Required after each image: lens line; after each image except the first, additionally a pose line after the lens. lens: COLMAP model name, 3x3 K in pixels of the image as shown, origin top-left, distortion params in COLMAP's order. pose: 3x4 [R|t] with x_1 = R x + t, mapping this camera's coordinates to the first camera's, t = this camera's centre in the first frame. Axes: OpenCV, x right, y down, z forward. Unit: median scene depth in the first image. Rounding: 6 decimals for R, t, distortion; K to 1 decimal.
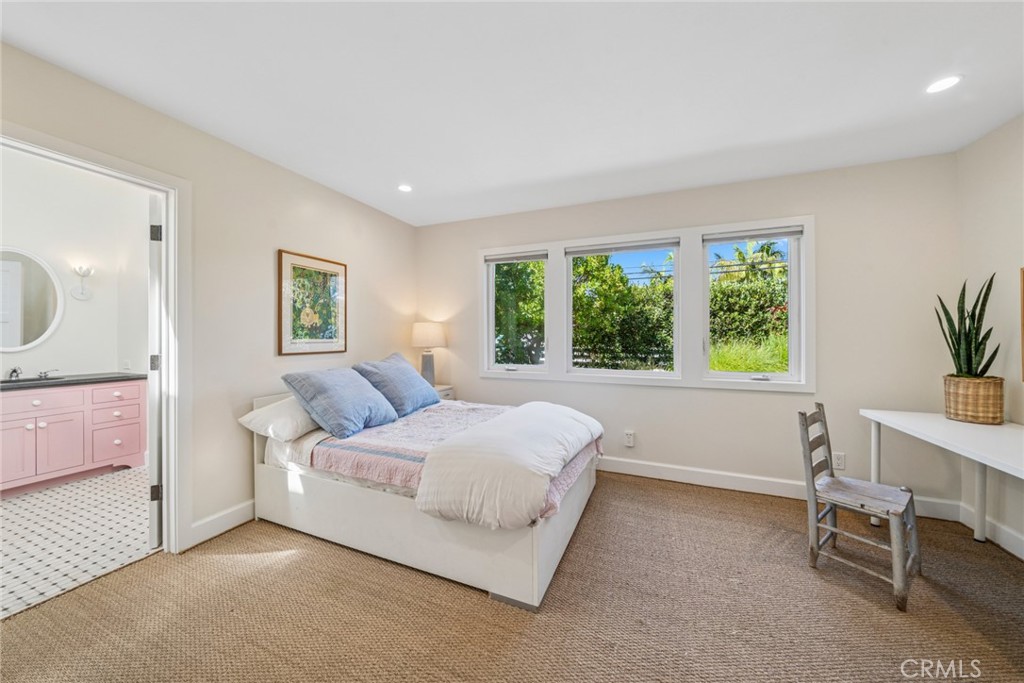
lens RADIAL K [[350.8, 0, 514.4], [0, 350.8, 336.4], [0, 0, 1]] dist [-0.000574, -0.000026]
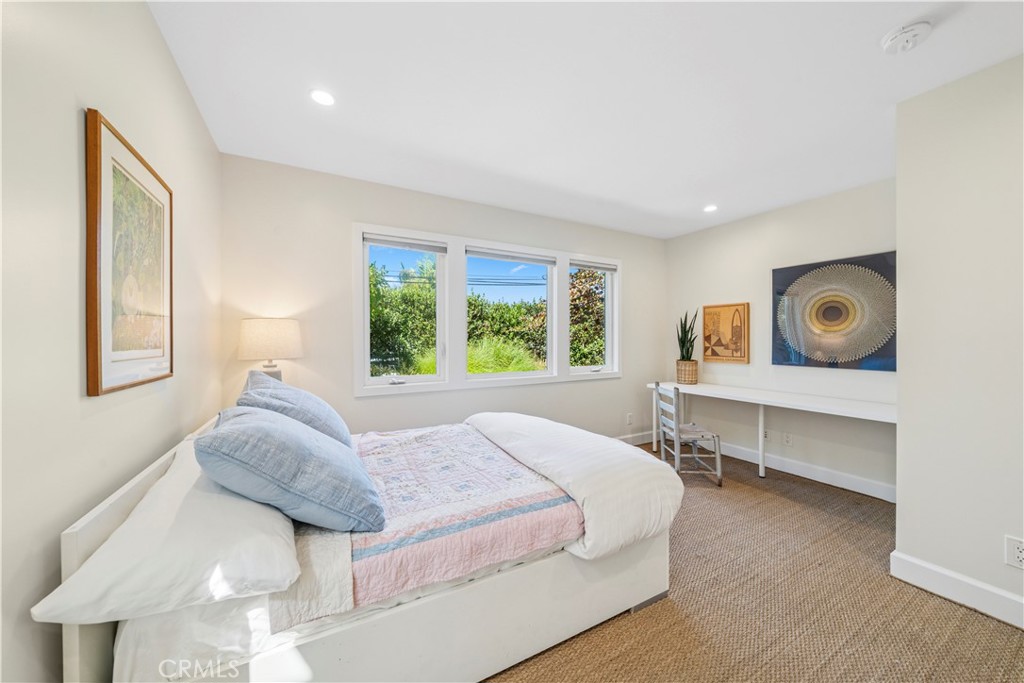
lens RADIAL K [[350.8, 0, 515.8], [0, 350.8, 340.5], [0, 0, 1]] dist [-0.000574, -0.000026]
pose [[0.639392, -0.004912, 0.768865, -0.685631], [0.004137, 0.999987, 0.002949, -0.003746], [-0.768870, 0.001296, 0.639404, 0.429657]]
